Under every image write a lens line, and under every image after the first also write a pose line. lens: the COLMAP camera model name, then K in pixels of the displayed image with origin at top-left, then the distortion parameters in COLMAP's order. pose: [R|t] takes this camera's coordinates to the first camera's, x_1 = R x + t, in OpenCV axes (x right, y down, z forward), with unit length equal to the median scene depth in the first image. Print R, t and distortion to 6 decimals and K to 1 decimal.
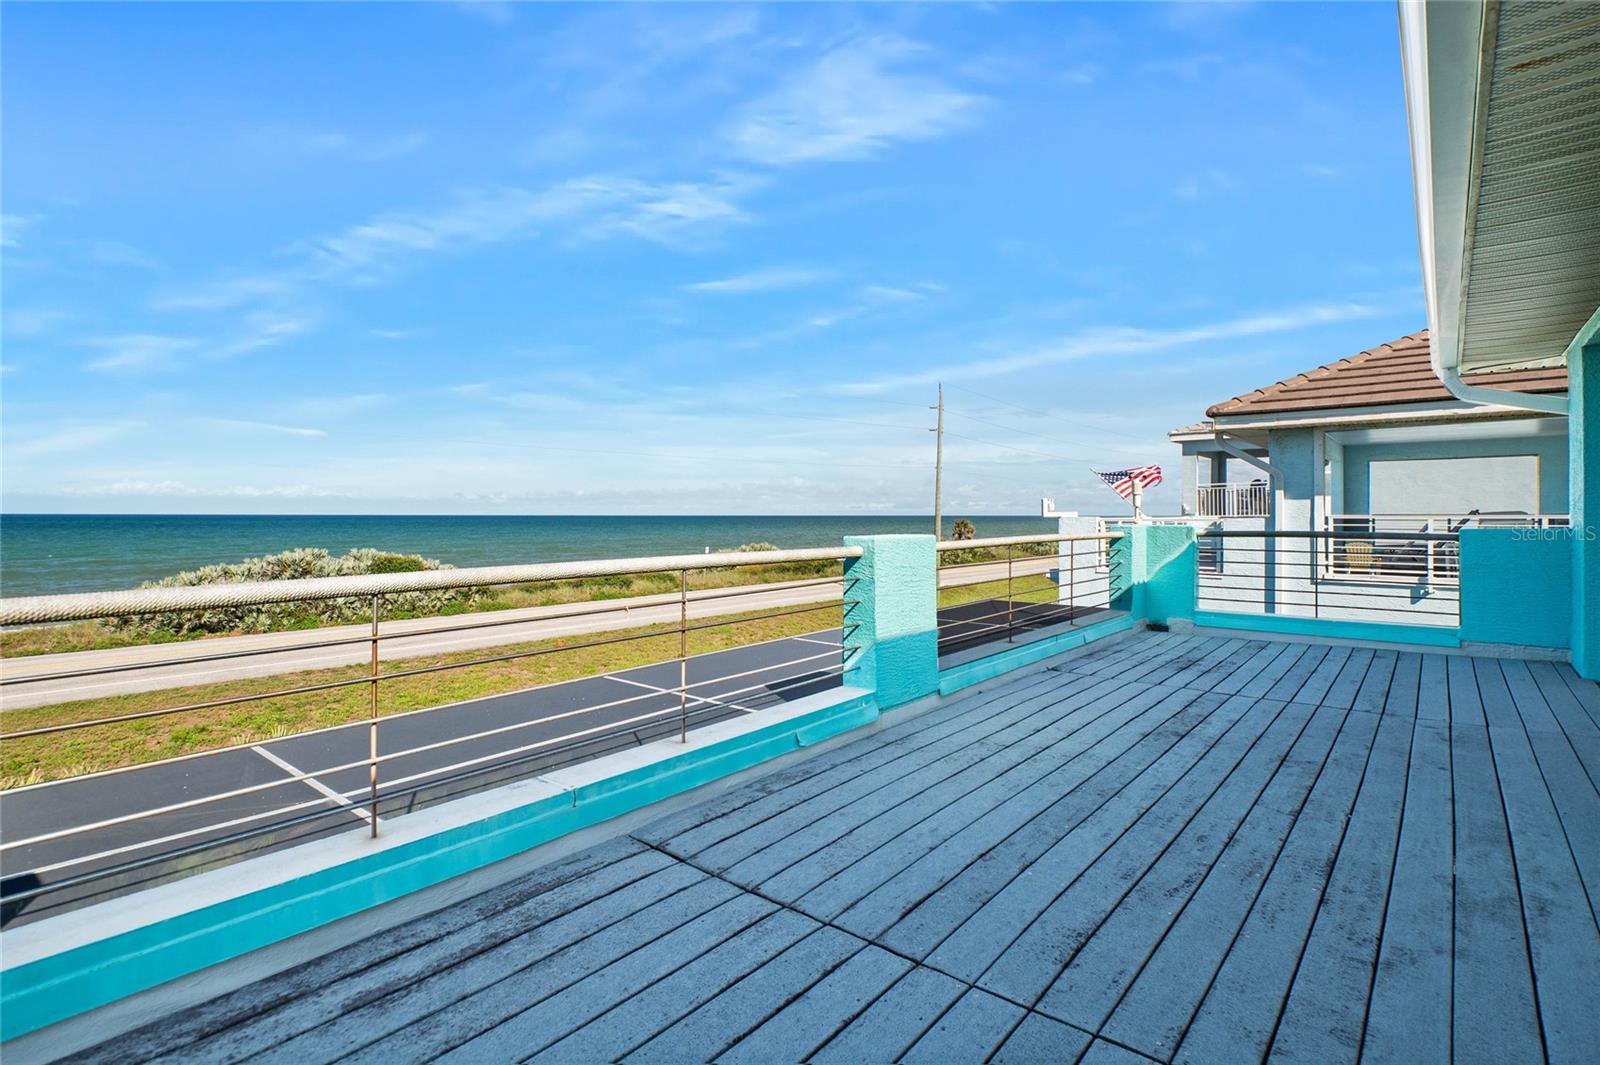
lens RADIAL K [[782.8, 0, 784.4], [0, 782.8, 518.5], [0, 0, 1]] dist [-0.005377, -0.000127]
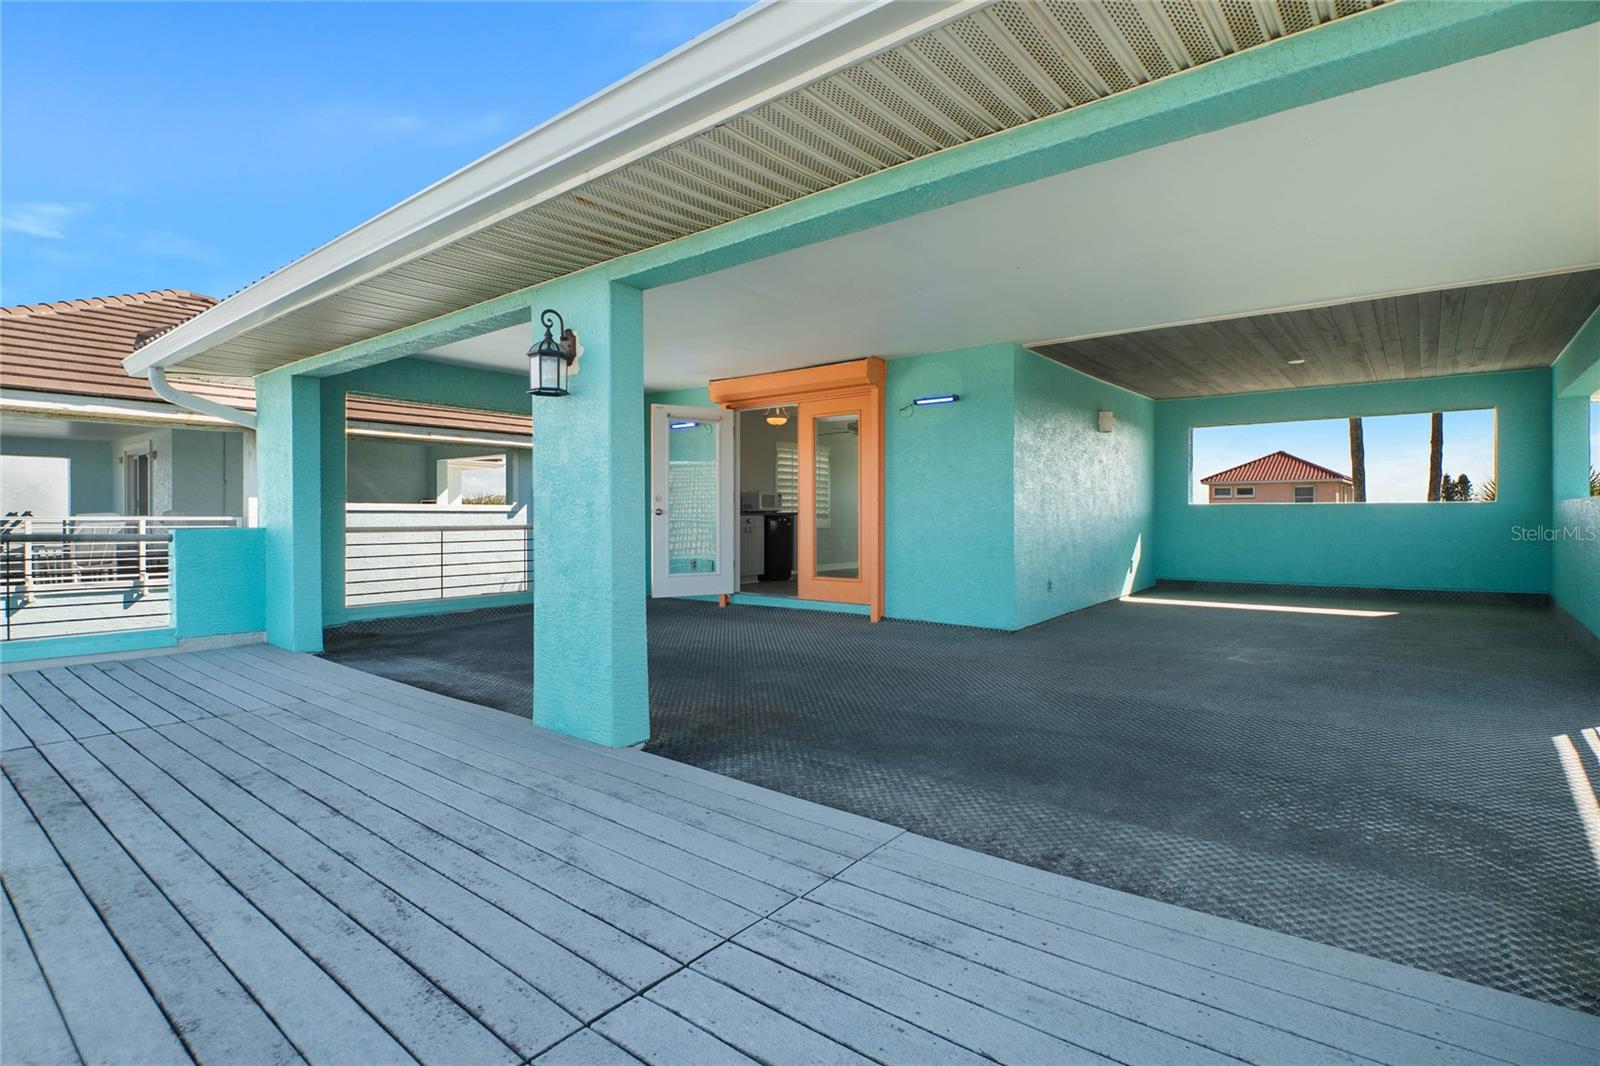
lens RADIAL K [[782.8, 0, 784.4], [0, 782.8, 519.0], [0, 0, 1]] dist [-0.005377, -0.000127]
pose [[-0.015528, -0.001250, 0.999879, -0.076214], [0.002601, 0.999996, 0.001290, -0.000104], [-0.999876, 0.002621, -0.015524, 0.092045]]
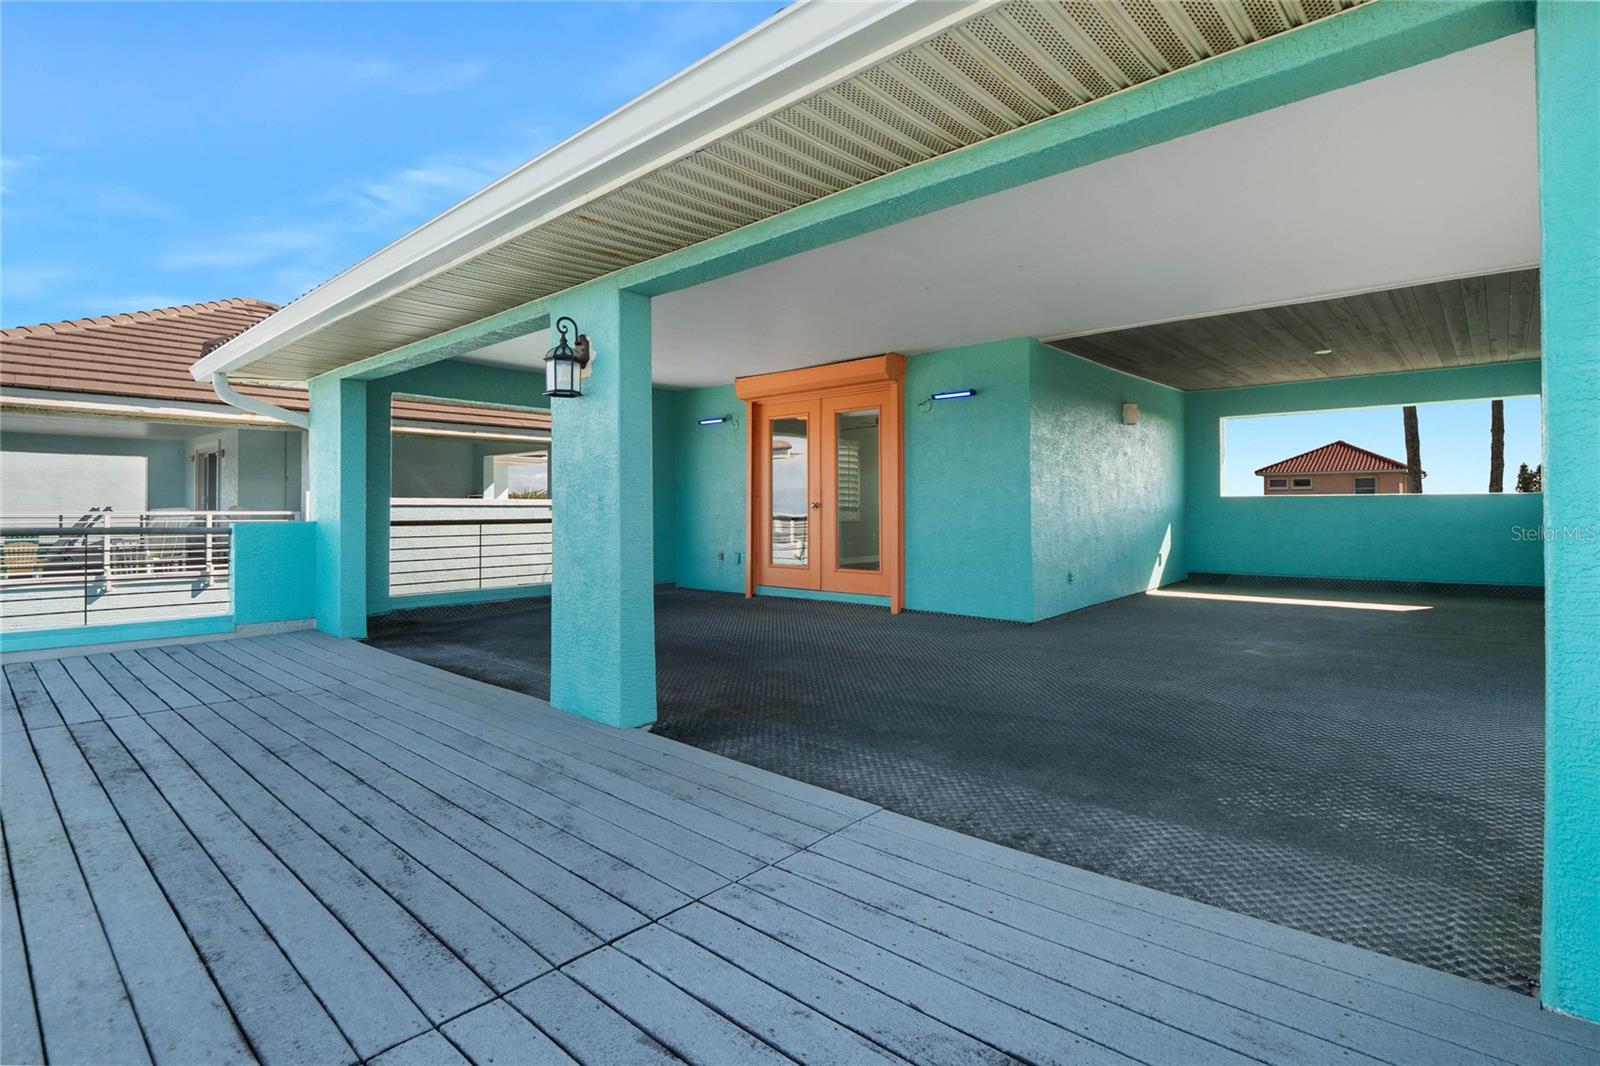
lens RADIAL K [[792.5, 0, 795.8], [0, 792.5, 498.7], [0, 0, 1]] dist [-0.002638, -0.001280]
pose [[0.045707, 0.016003, 0.998827, -0.091383], [0.004750, 0.999857, -0.016237, 0.000056], [-0.998944, 0.005486, 0.045625, 0.071831]]
